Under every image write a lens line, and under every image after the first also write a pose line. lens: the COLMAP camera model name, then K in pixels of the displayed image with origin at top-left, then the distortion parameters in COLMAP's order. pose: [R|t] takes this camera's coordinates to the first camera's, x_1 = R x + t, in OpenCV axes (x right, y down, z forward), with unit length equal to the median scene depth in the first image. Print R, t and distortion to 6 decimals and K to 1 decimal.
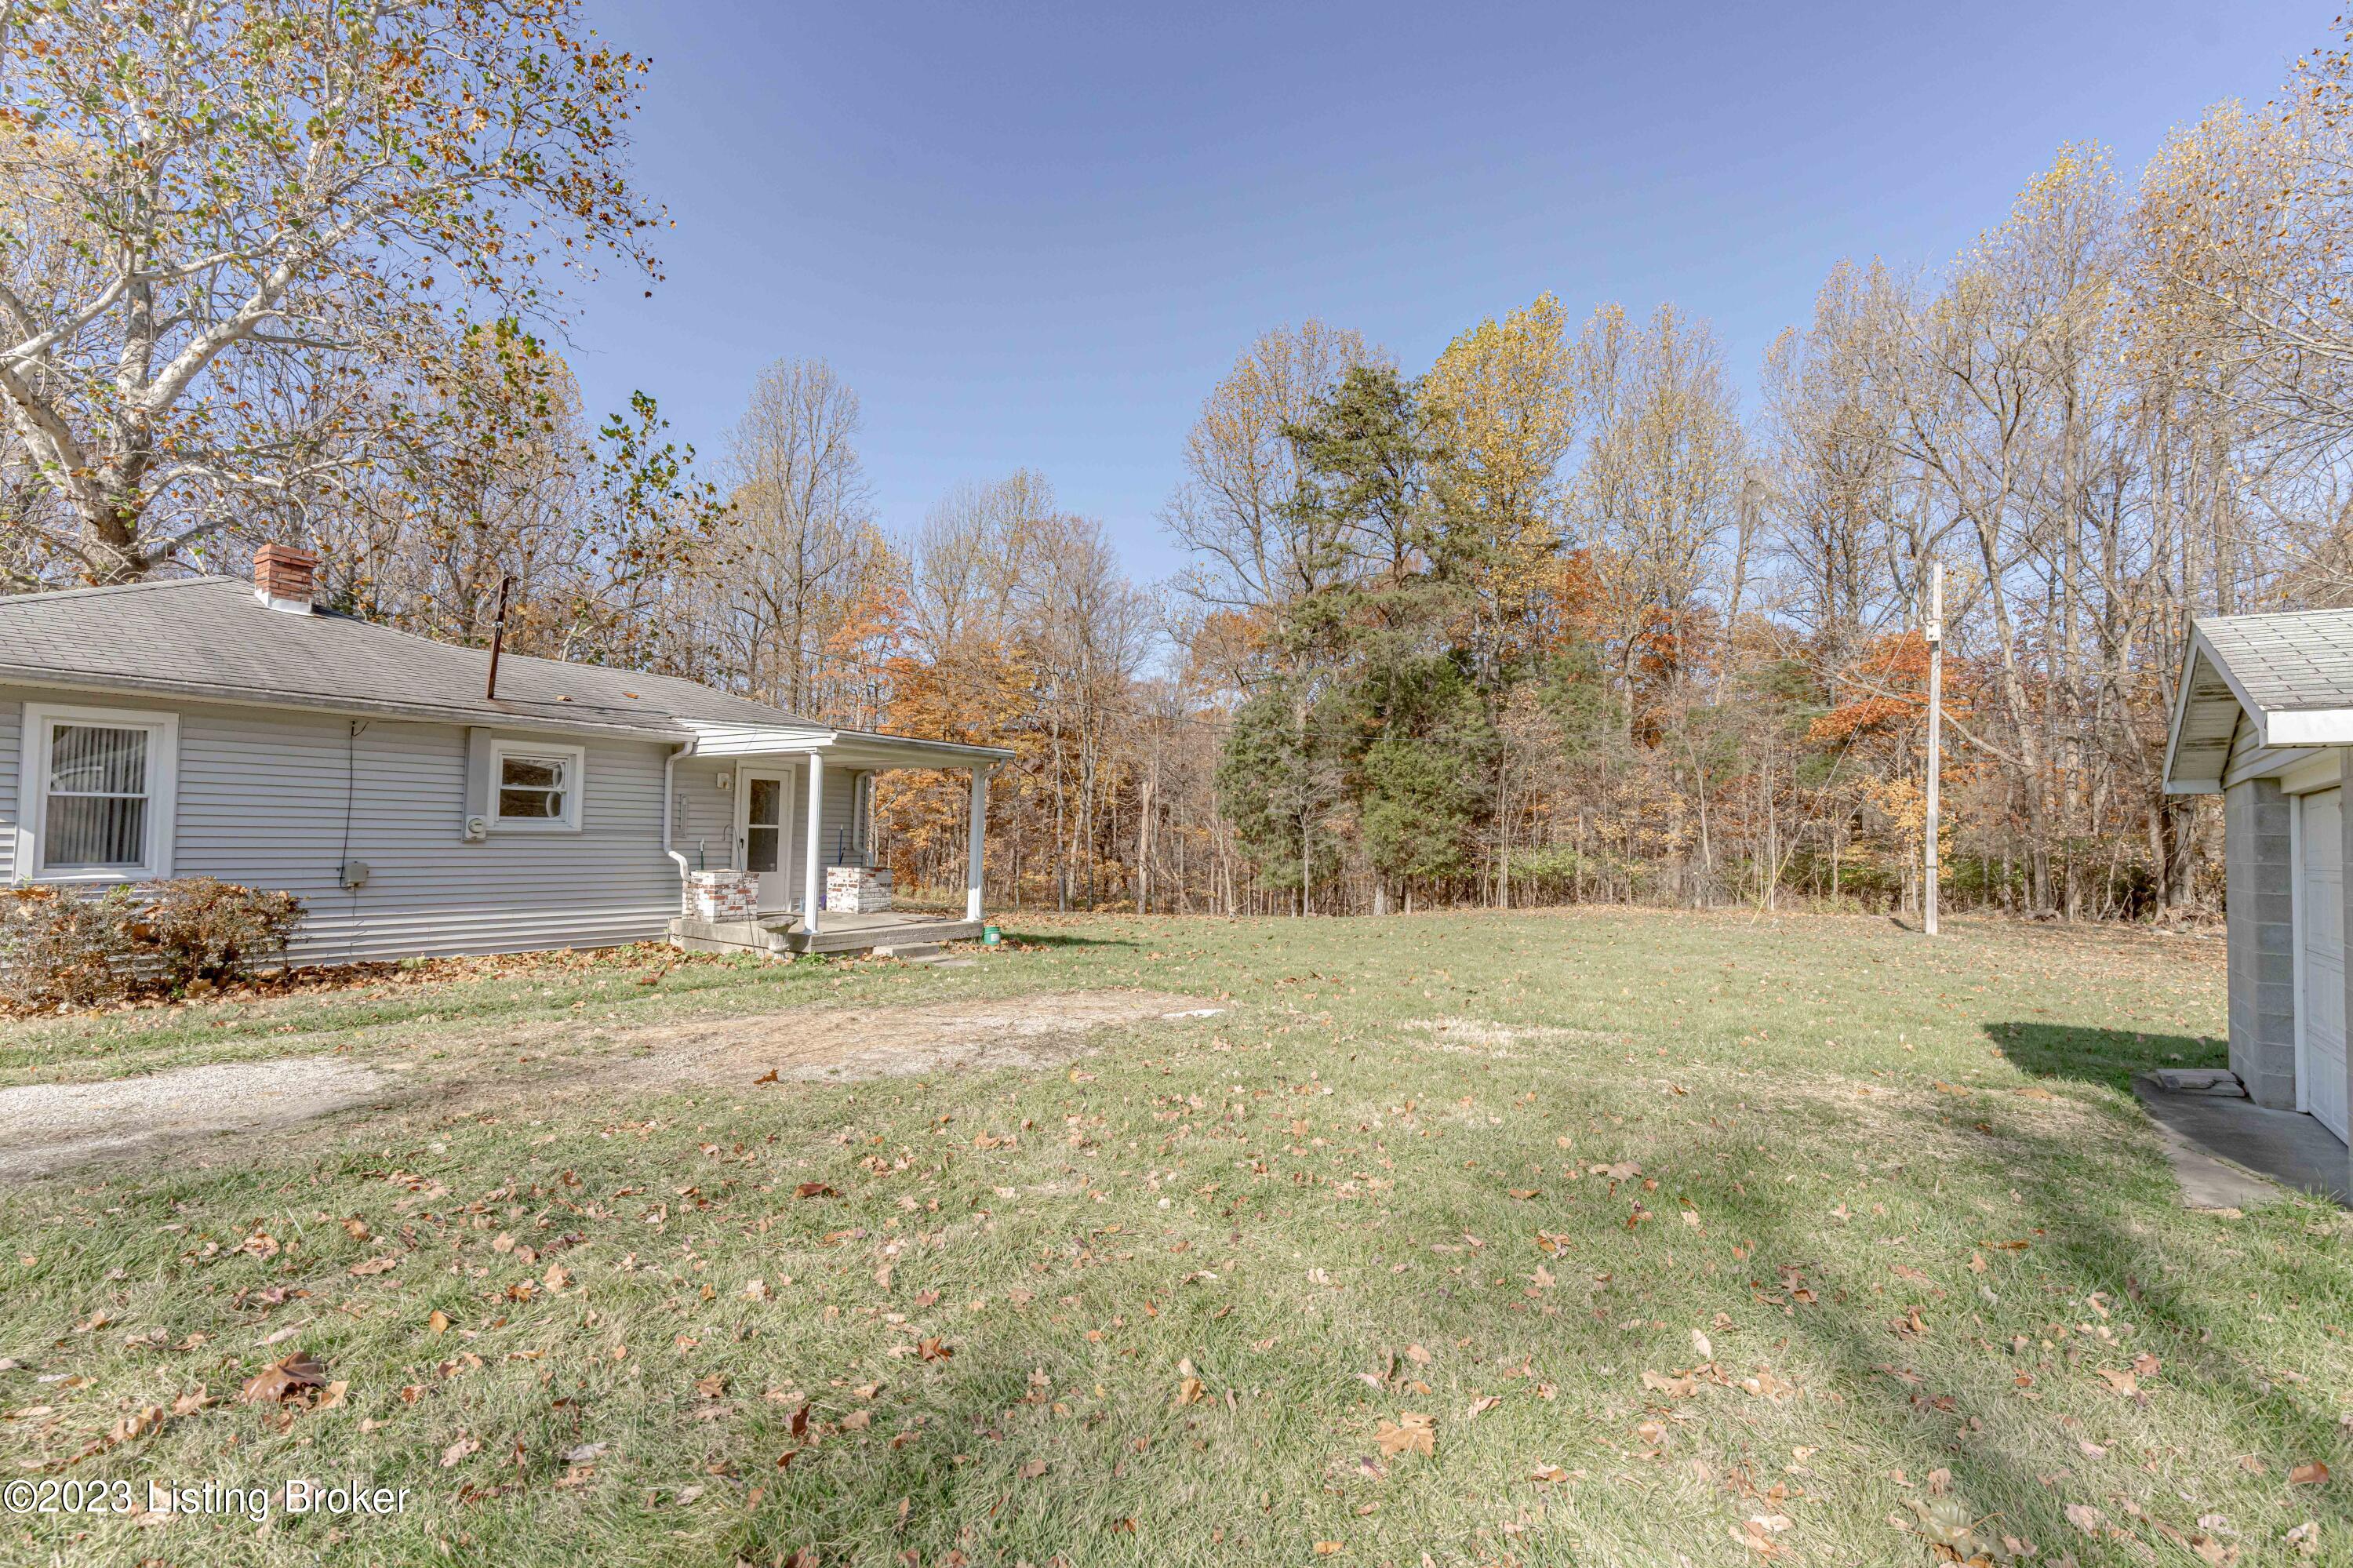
lens RADIAL K [[1143.1, 0, 1167.6], [0, 1143.1, 785.6], [0, 0, 1]] dist [0.001009, 0.000602]
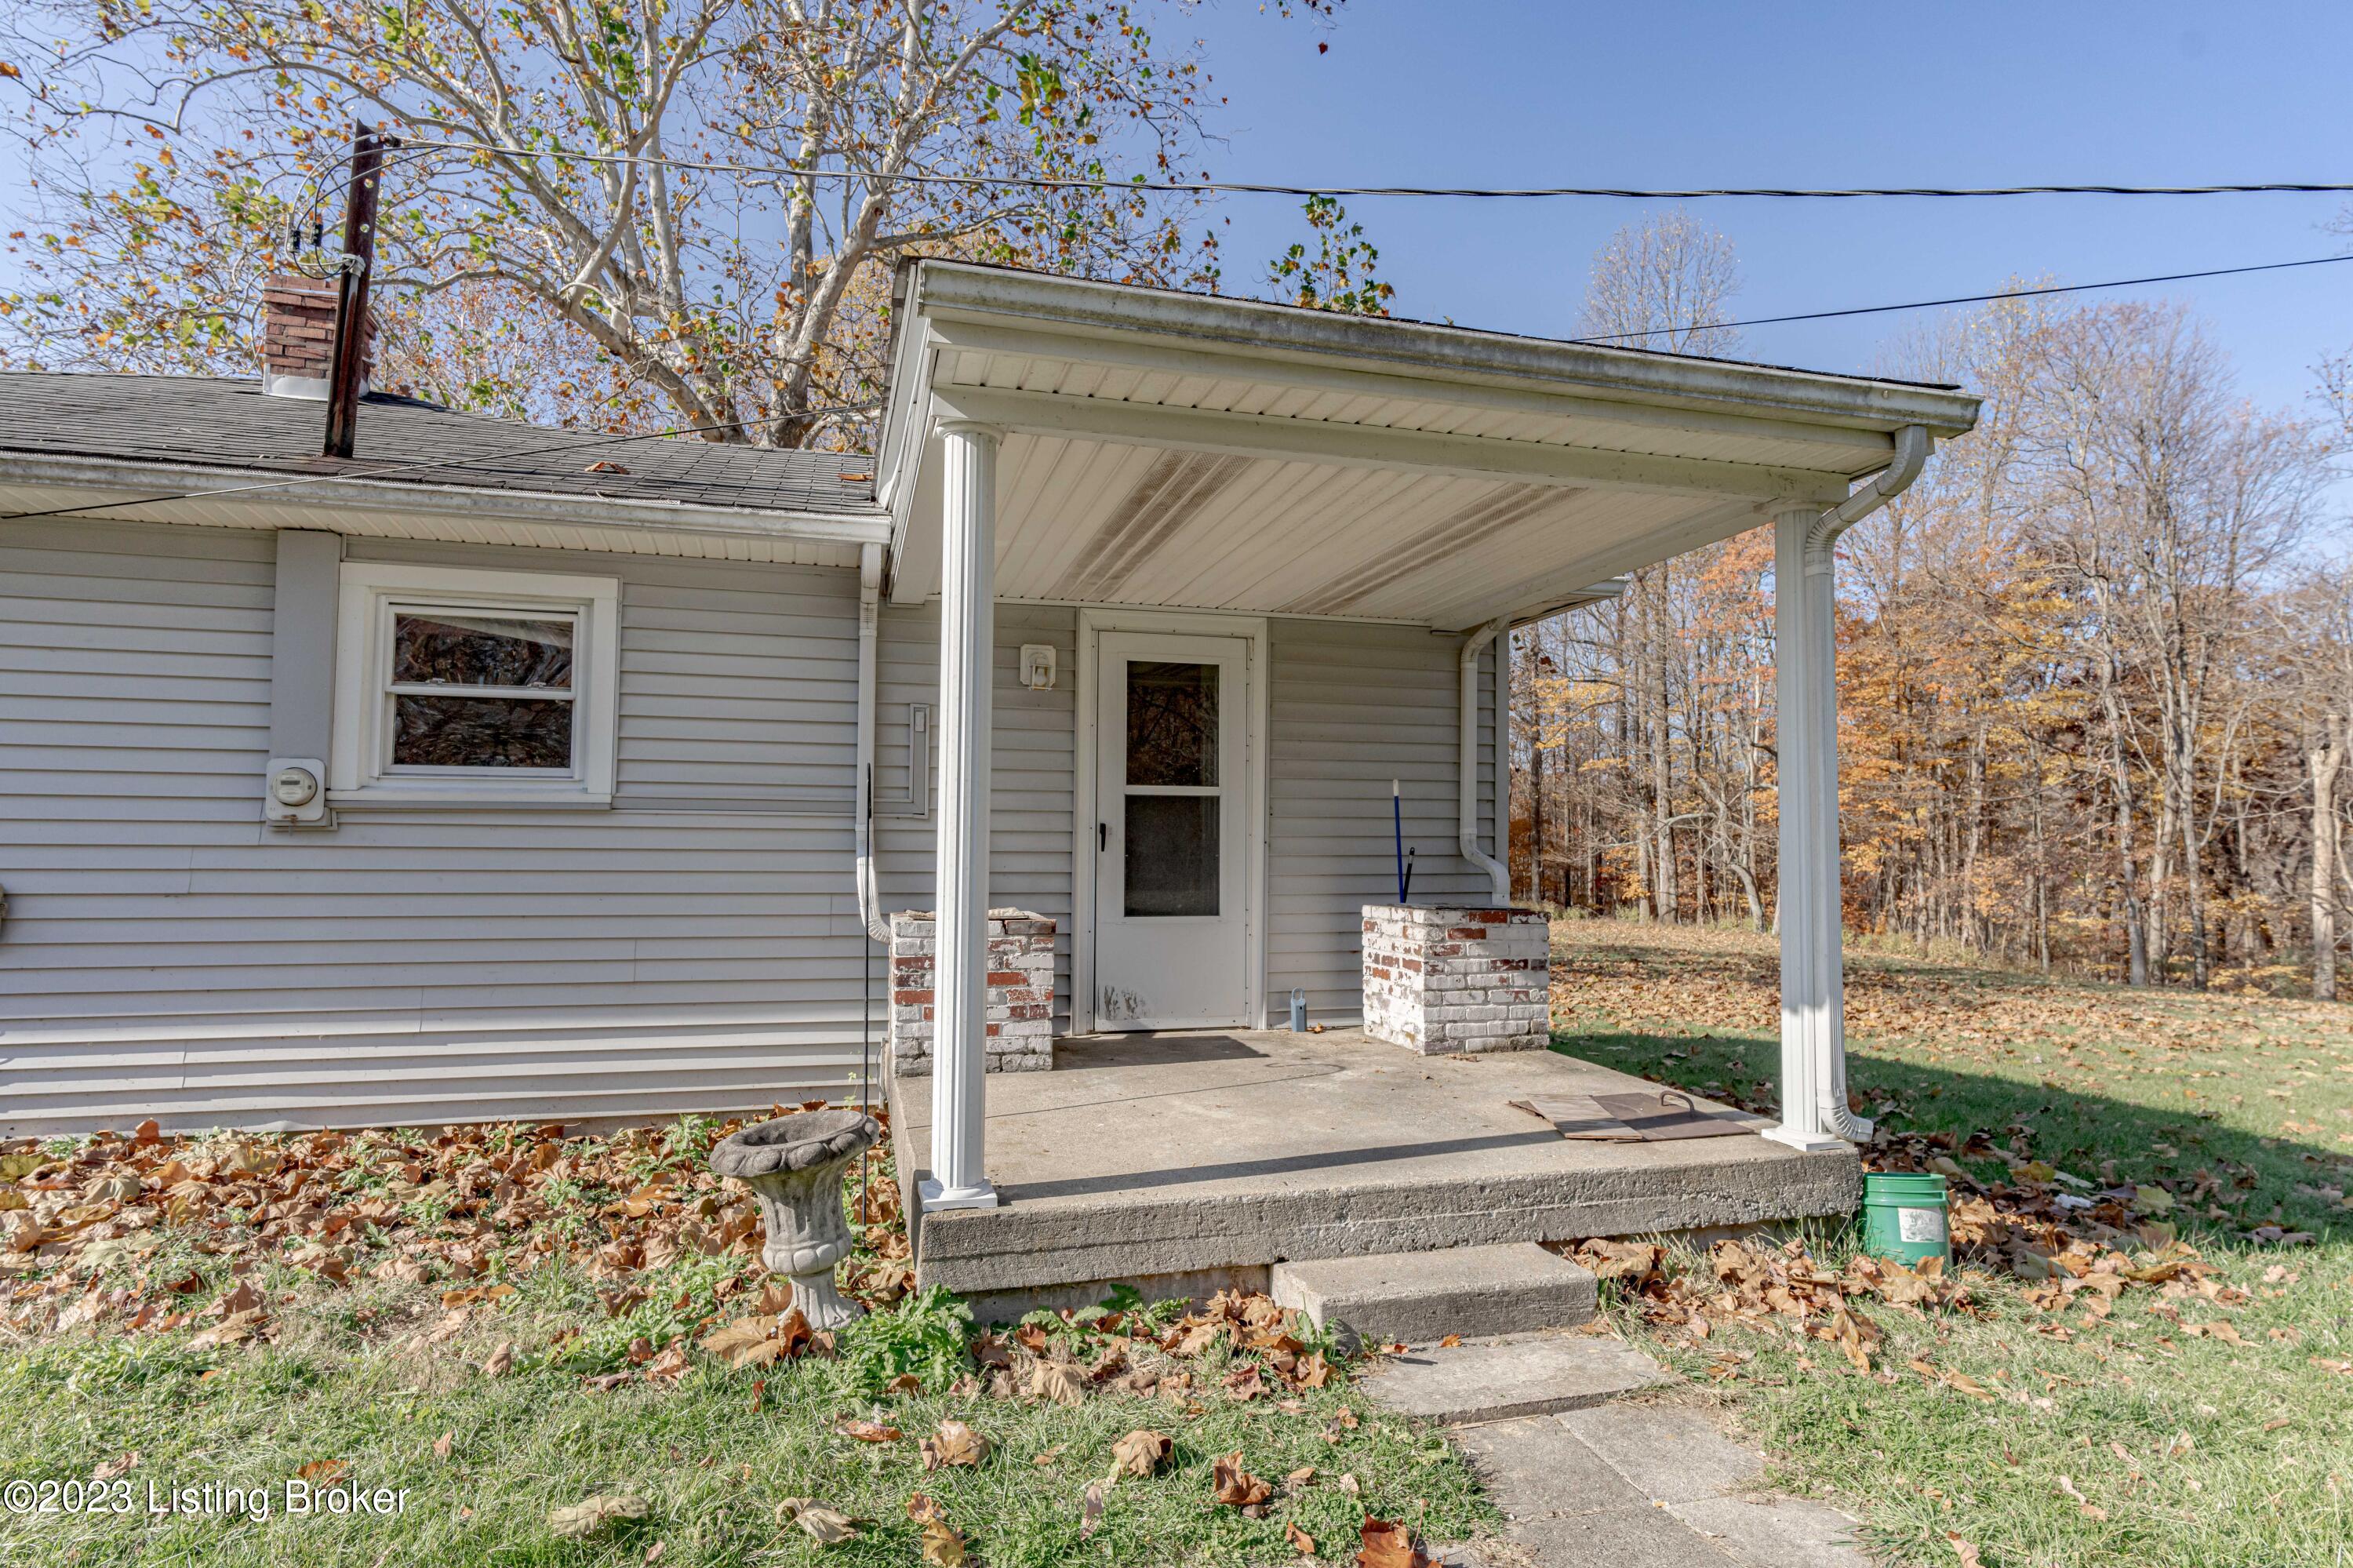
lens RADIAL K [[1260.7, 0, 1153.5], [0, 1260.7, 783.4], [0, 0, 1]] dist [0.005047, 0.000798]
pose [[0.736936, -0.050598, -0.674067, -0.023598], [0.037558, 0.998719, -0.033907, 0.012503], [0.674919, -0.000330, 0.737892, 0.187360]]
